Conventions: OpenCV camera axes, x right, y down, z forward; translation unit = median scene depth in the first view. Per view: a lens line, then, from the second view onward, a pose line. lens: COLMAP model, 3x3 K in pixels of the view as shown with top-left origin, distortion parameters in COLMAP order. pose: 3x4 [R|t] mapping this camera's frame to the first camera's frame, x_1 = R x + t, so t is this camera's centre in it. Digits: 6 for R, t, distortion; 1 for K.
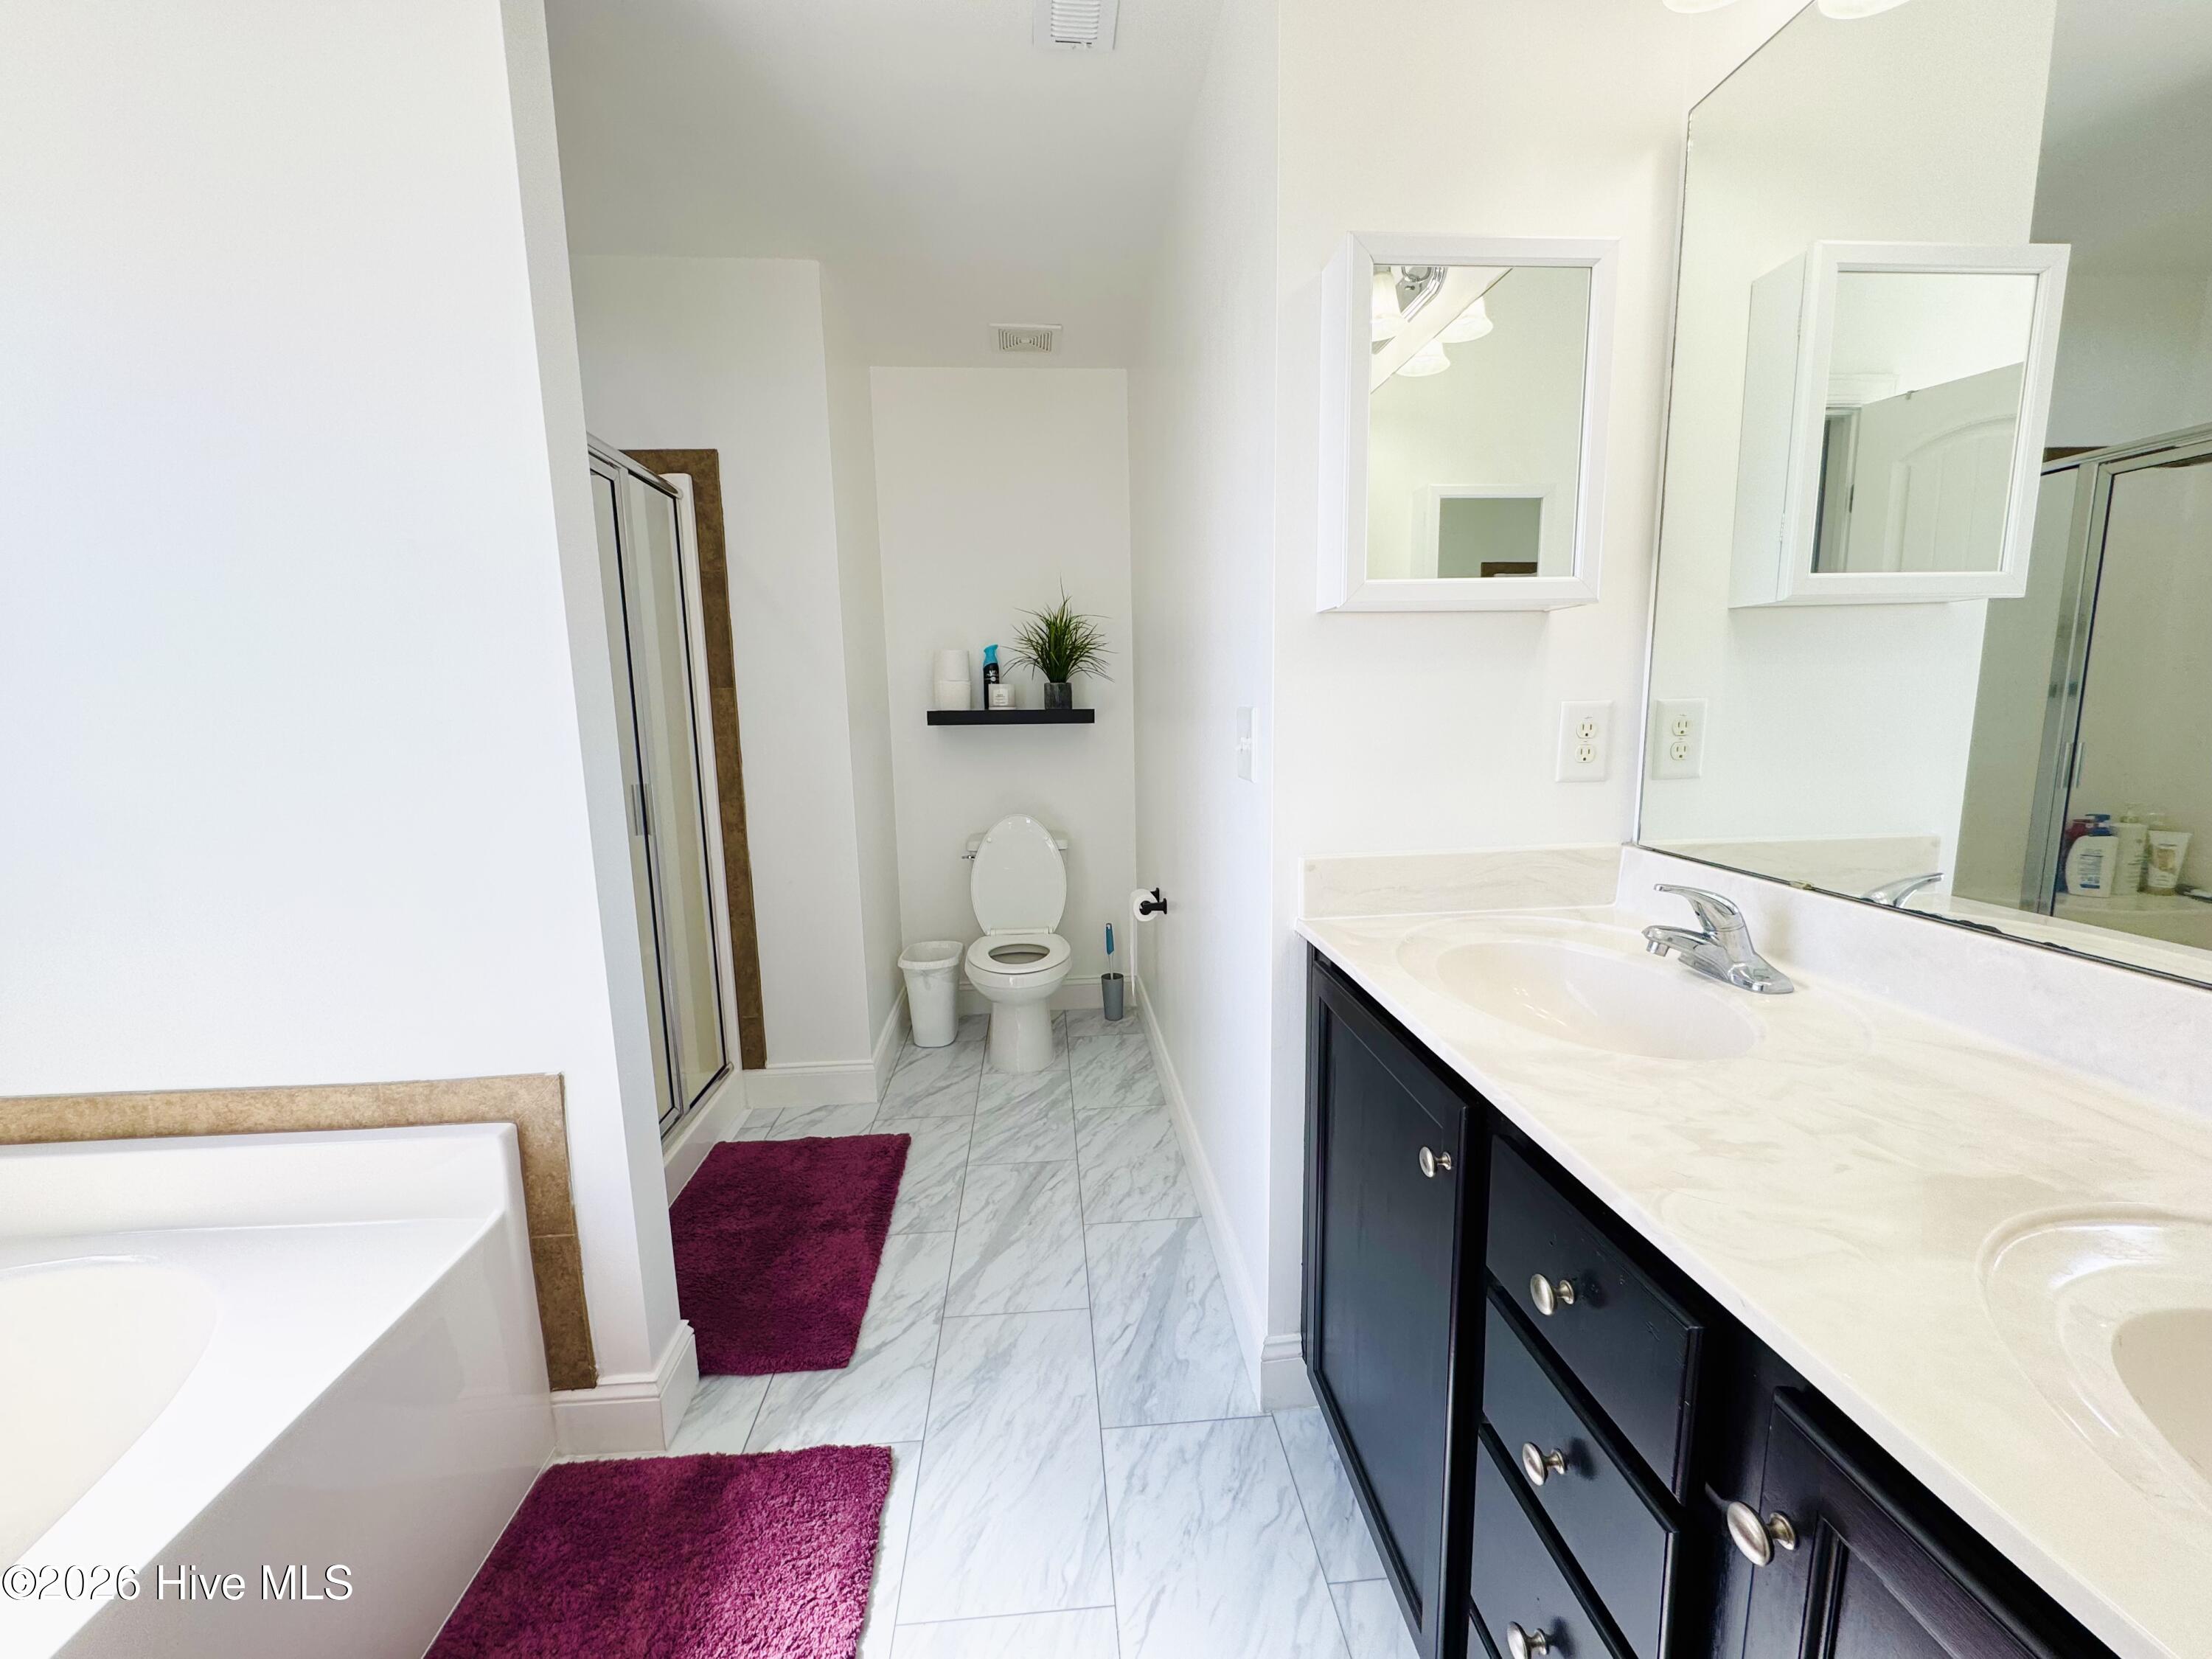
lens RADIAL K [[879.7, 0, 1108.8], [0, 879.7, 830.3], [0, 0, 1]] dist [-0.003594, 0.000375]
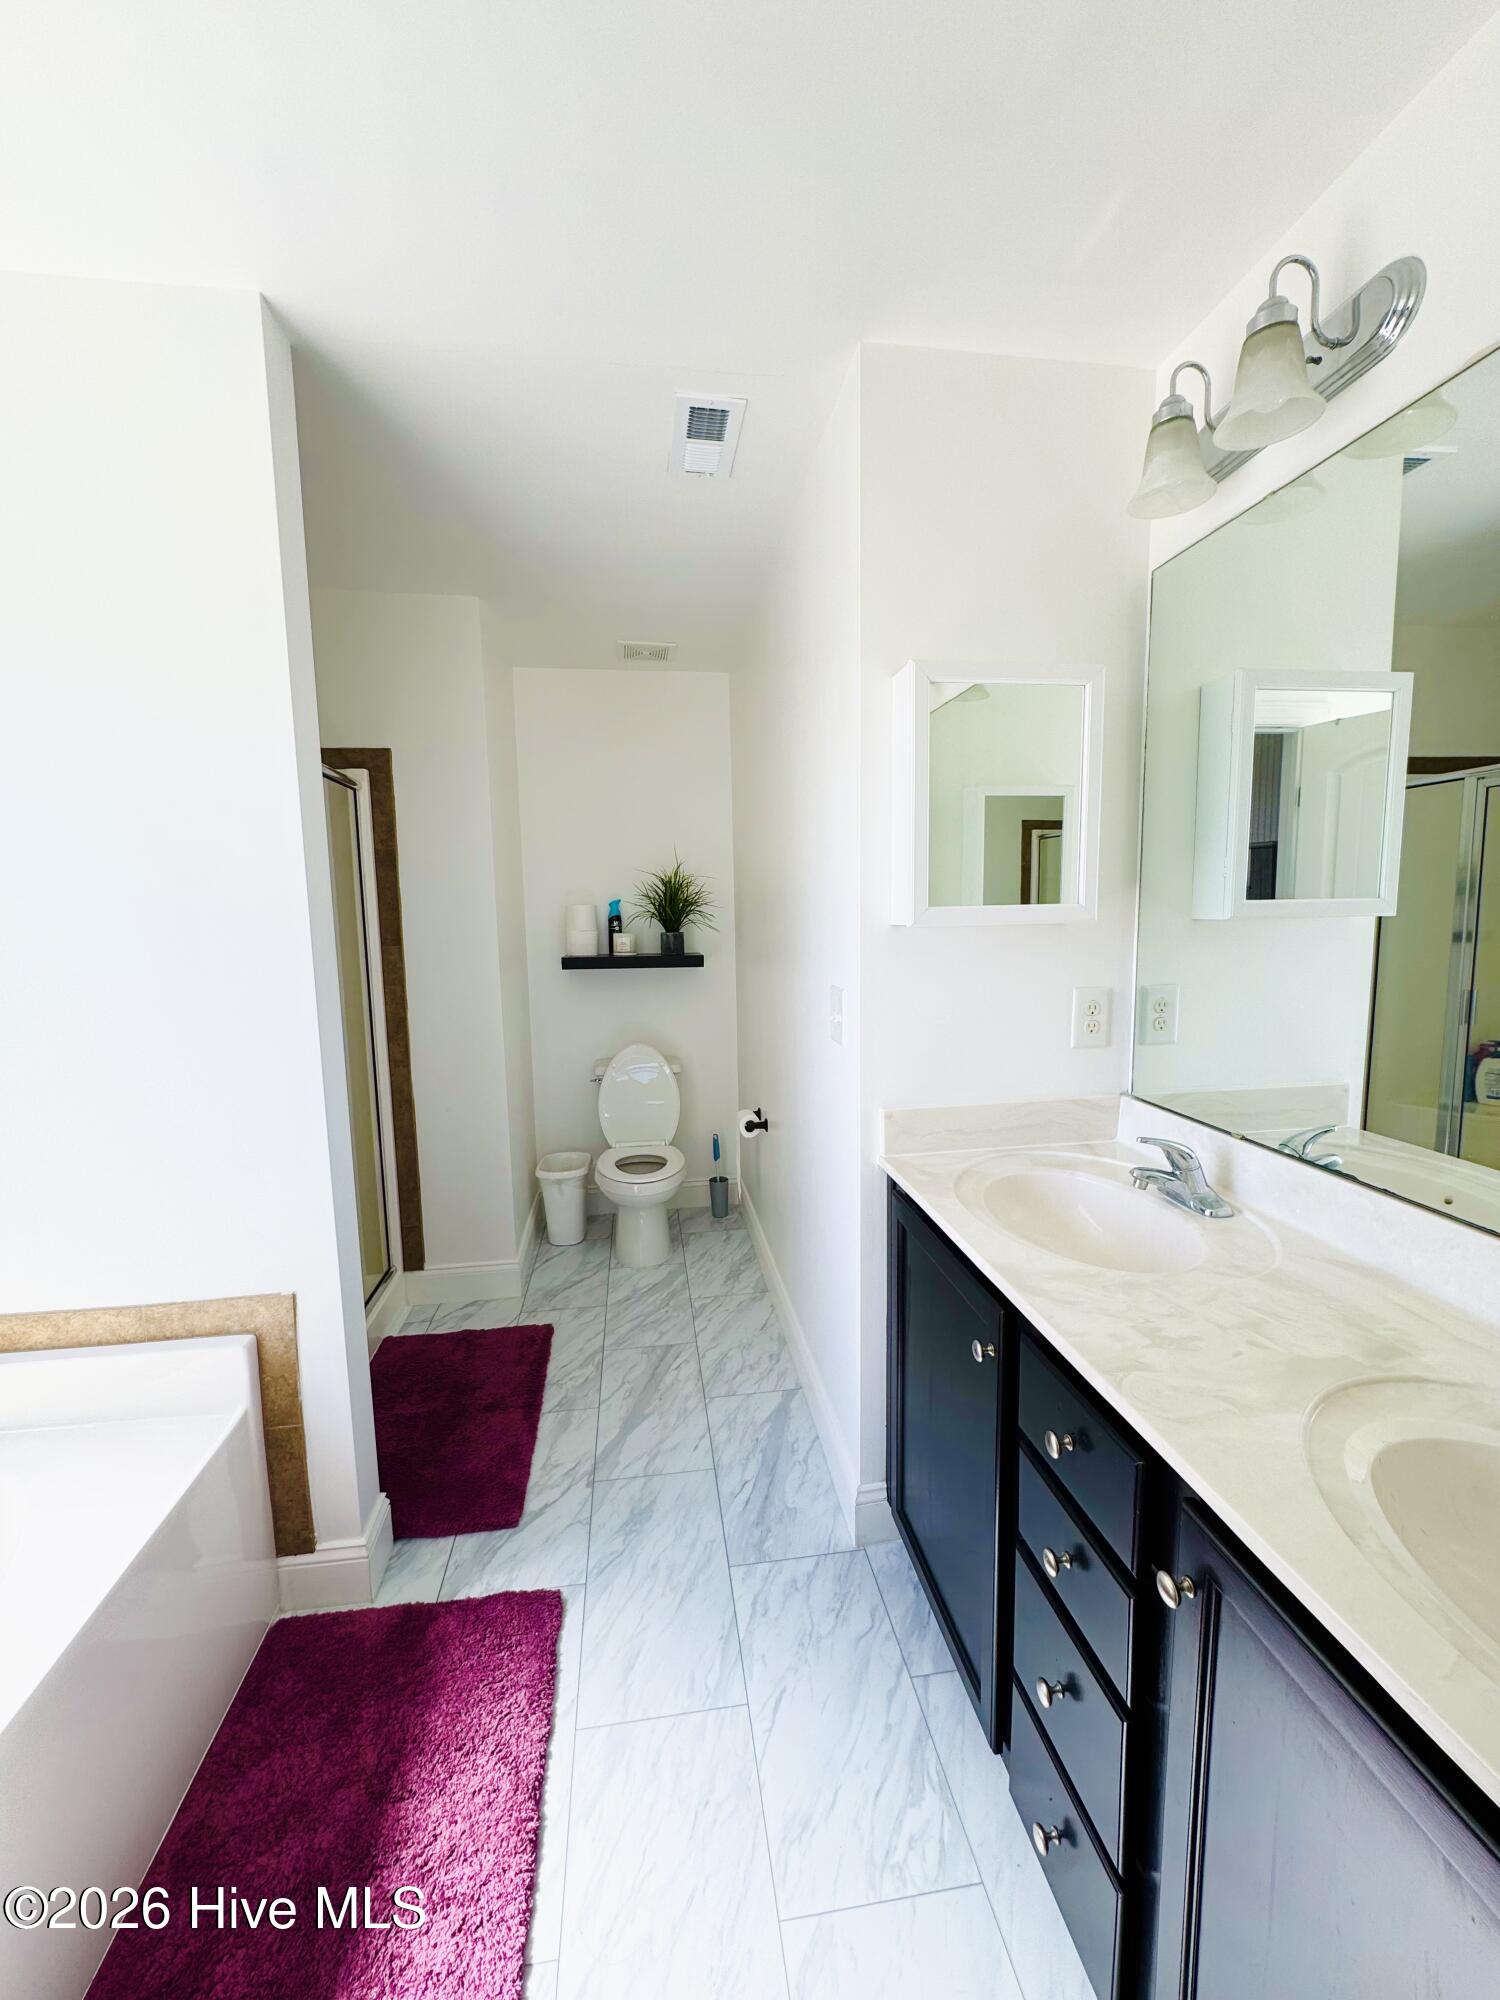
lens RADIAL K [[790.9, 0, 750.0], [0, 790.9, 1000.0], [0, 0, 1]] dist [-0.000543, 0.000061]
pose [[0.998048, -0.004928, 0.062259, -0.047154], [0.007237, 0.999292, -0.036916, -0.086306], [-0.062033, 0.037294, 0.997377, -0.160715]]
